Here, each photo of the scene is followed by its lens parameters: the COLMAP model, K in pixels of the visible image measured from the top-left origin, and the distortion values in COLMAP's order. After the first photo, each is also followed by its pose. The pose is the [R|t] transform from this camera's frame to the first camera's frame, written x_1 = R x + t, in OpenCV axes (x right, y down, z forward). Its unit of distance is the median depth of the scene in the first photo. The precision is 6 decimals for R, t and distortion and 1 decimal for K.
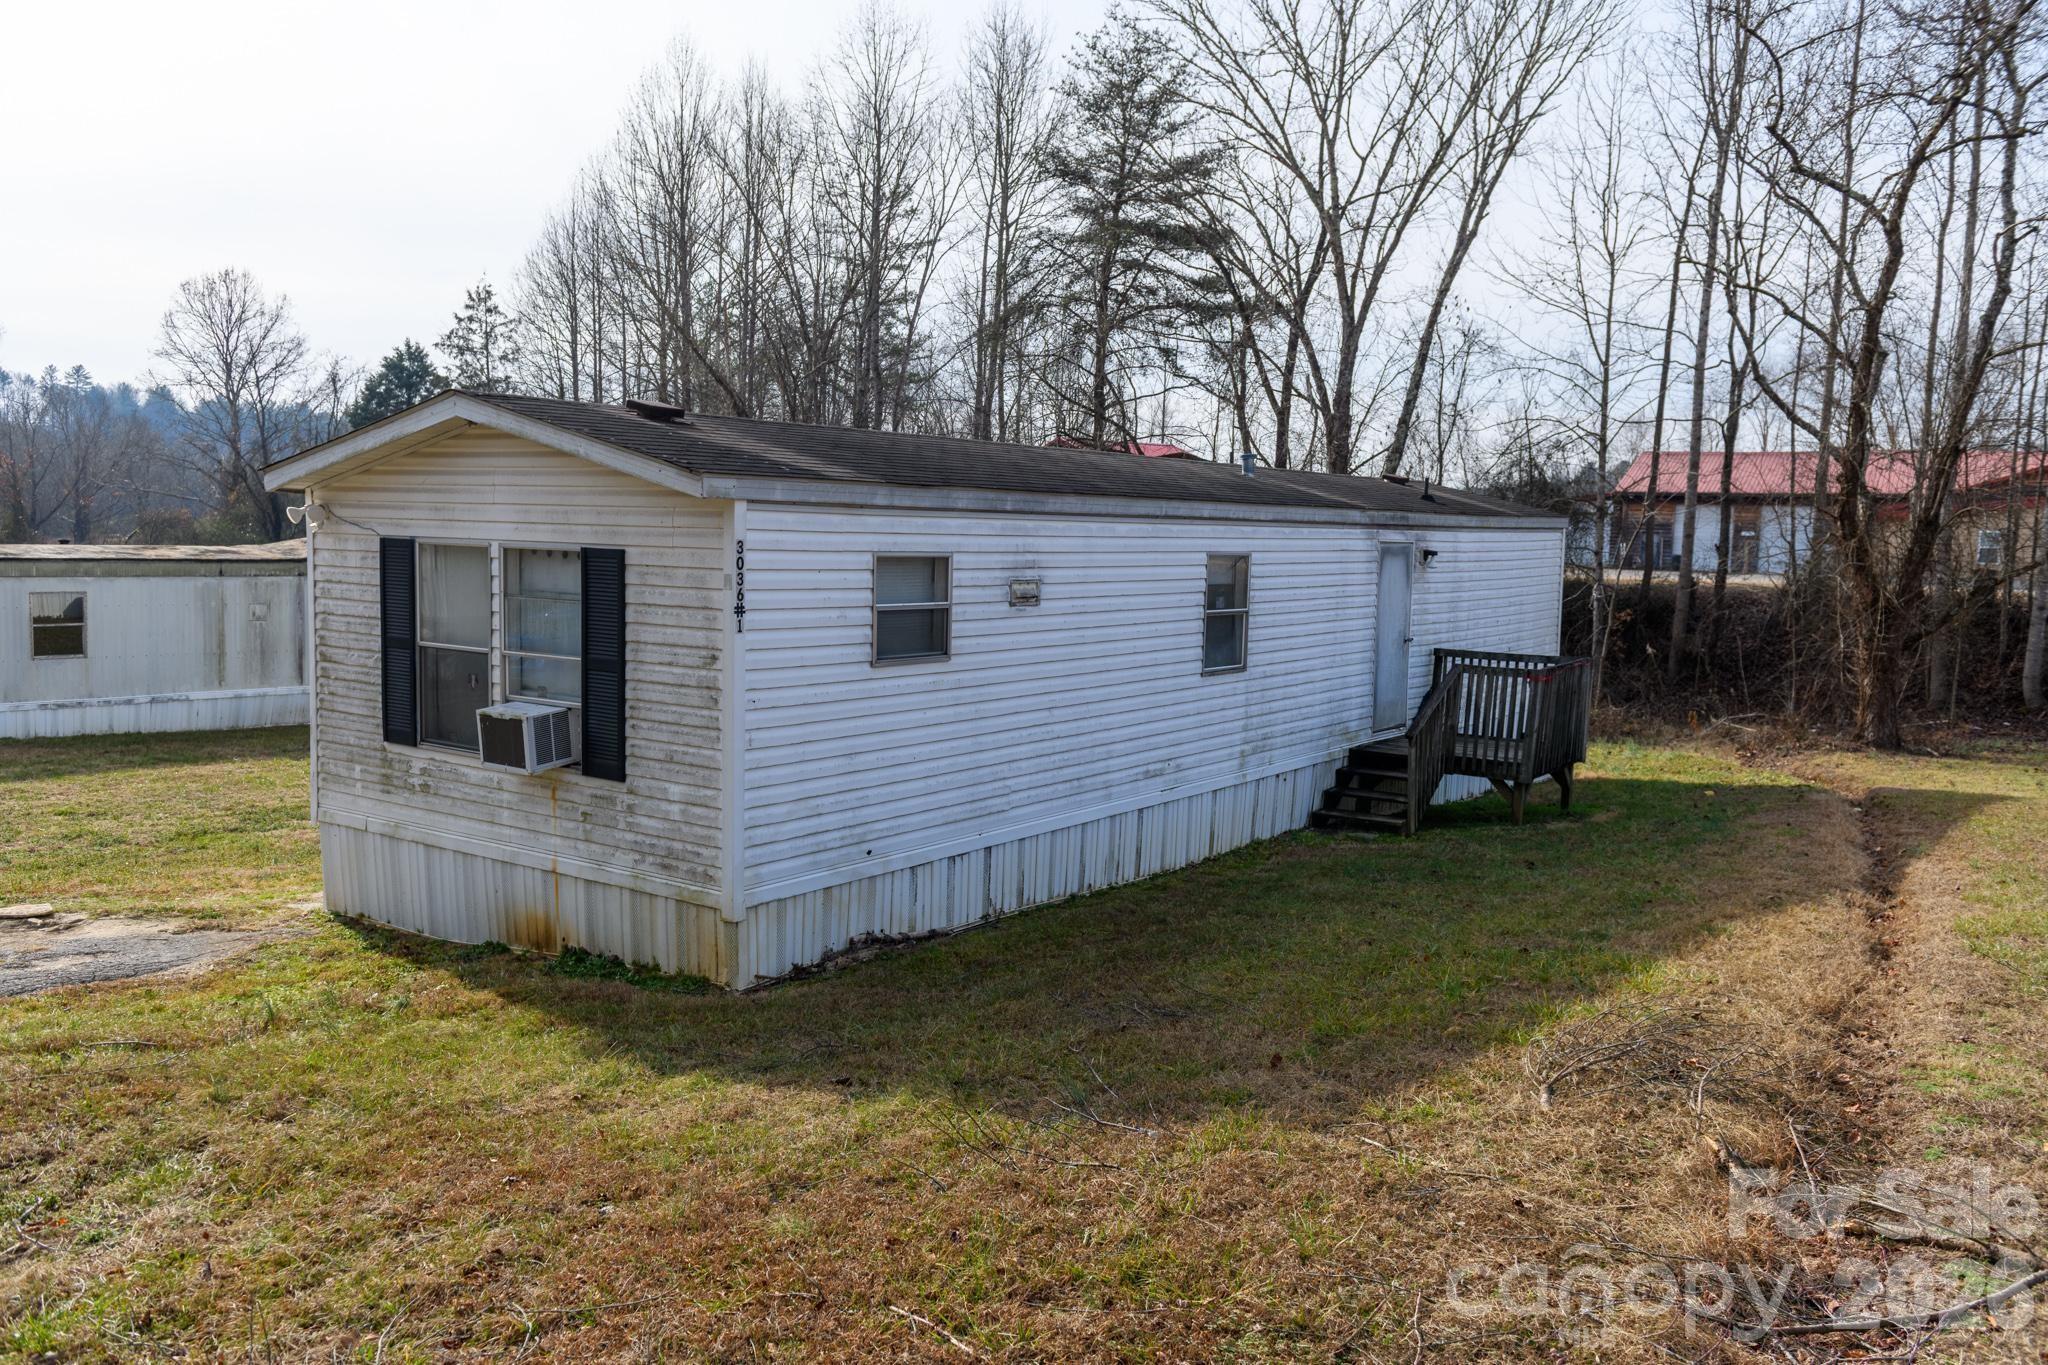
lens RADIAL K [[1559.5, 0, 1026.3], [0, 1559.5, 682.7], [0, 0, 1]] dist [-0.002128, -0.008186]
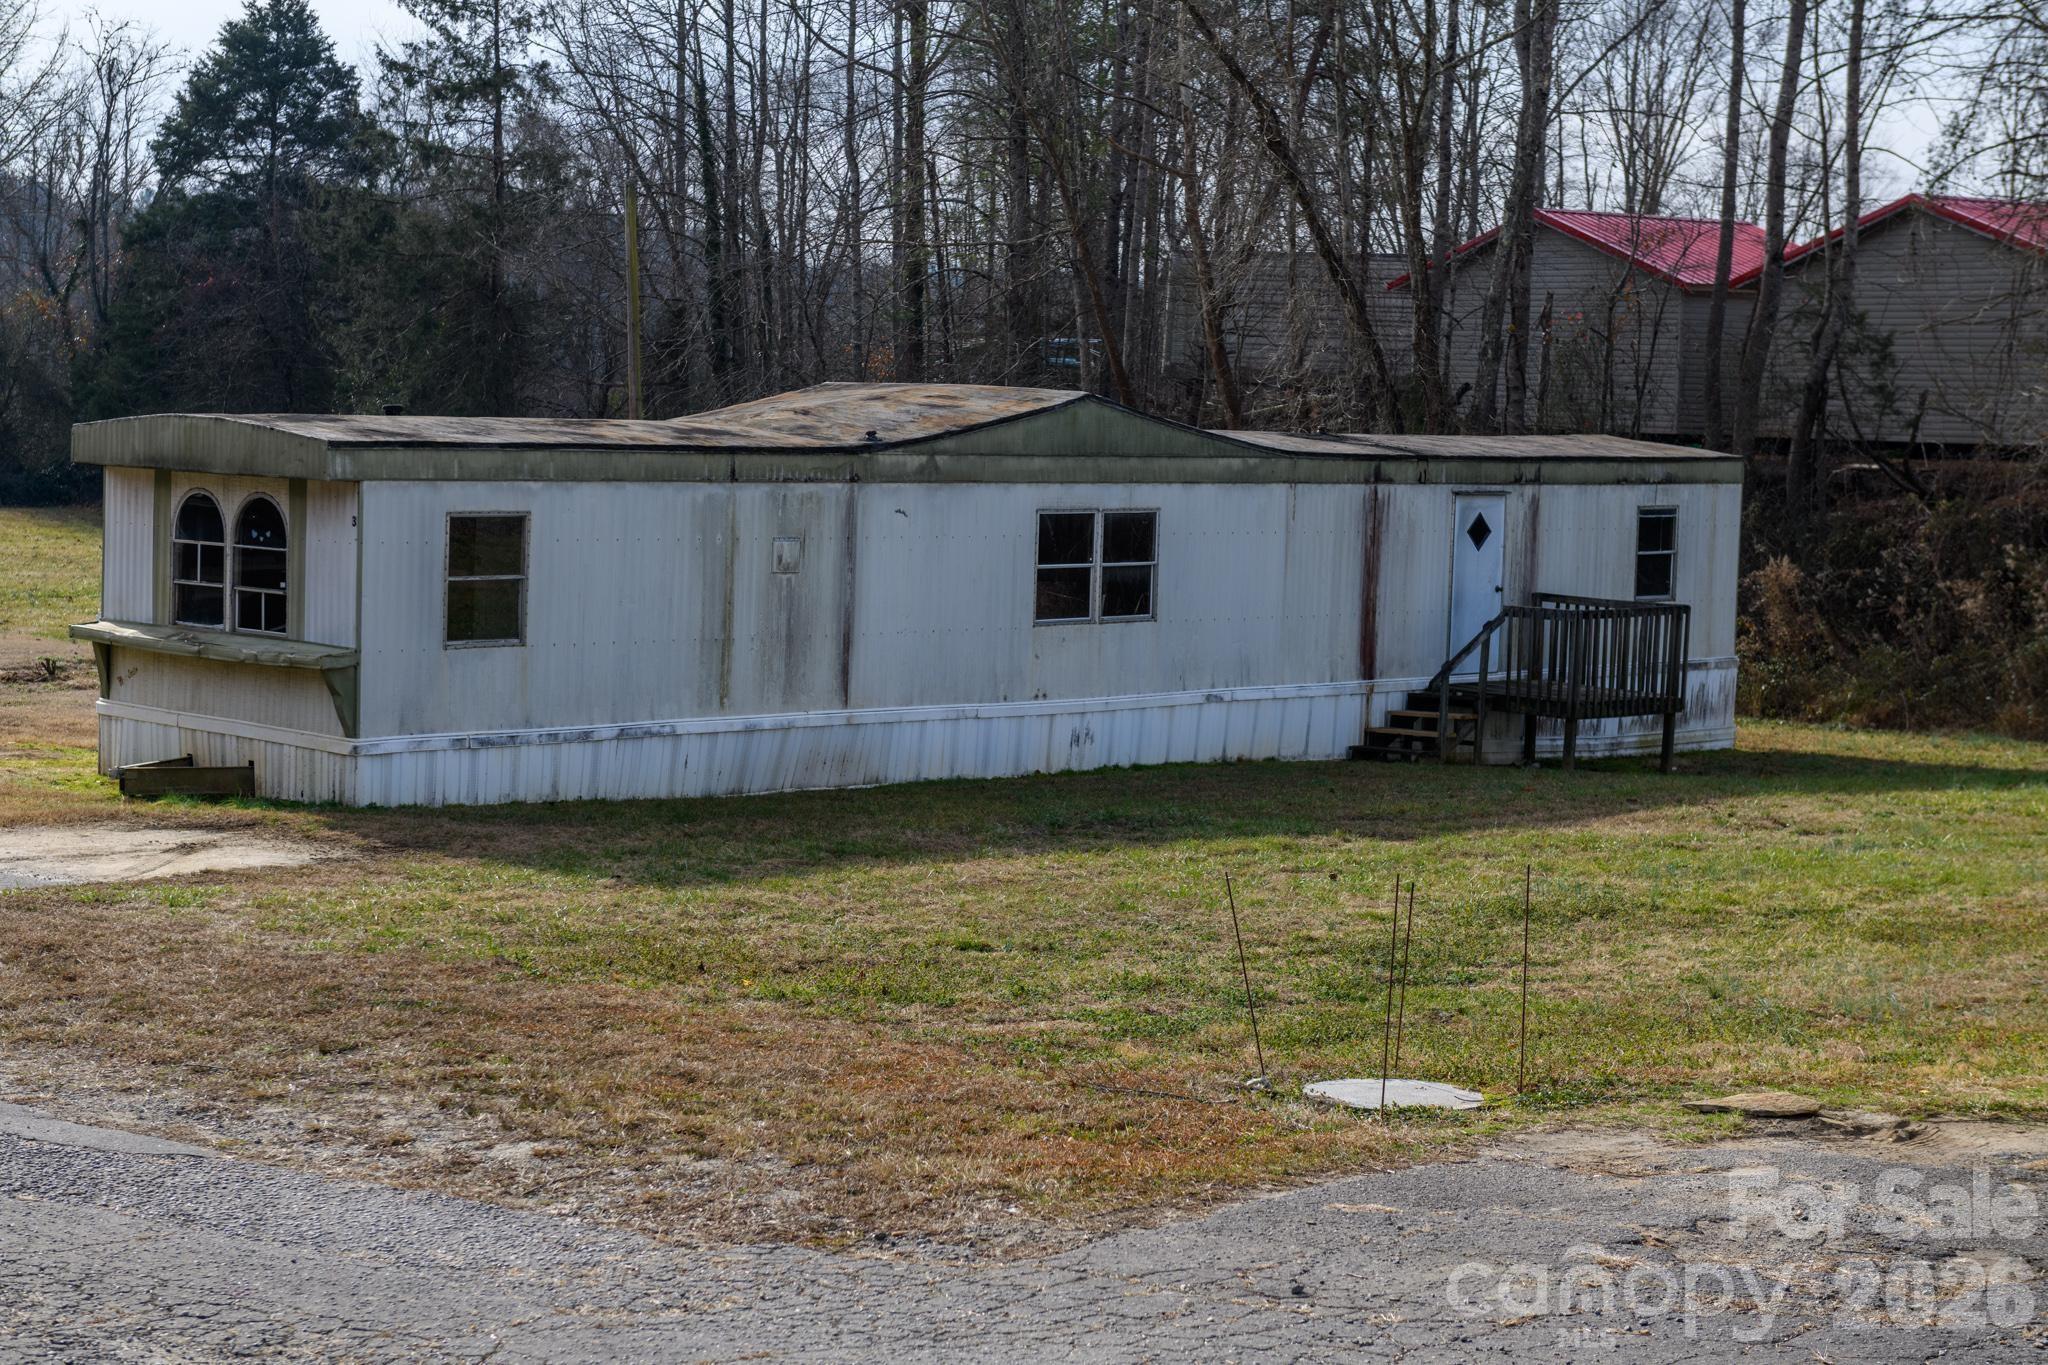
lens RADIAL K [[3516.2, 0, 1024.9], [0, 3516.2, 681.3], [0, 0, 1]] dist [0.006110, 0.000000]
pose [[0.996135, 0.006866, -0.087571, -0.329176], [-0.008316, 0.999834, -0.016202, 0.011247], [0.087445, 0.016867, 0.996027, -0.086993]]
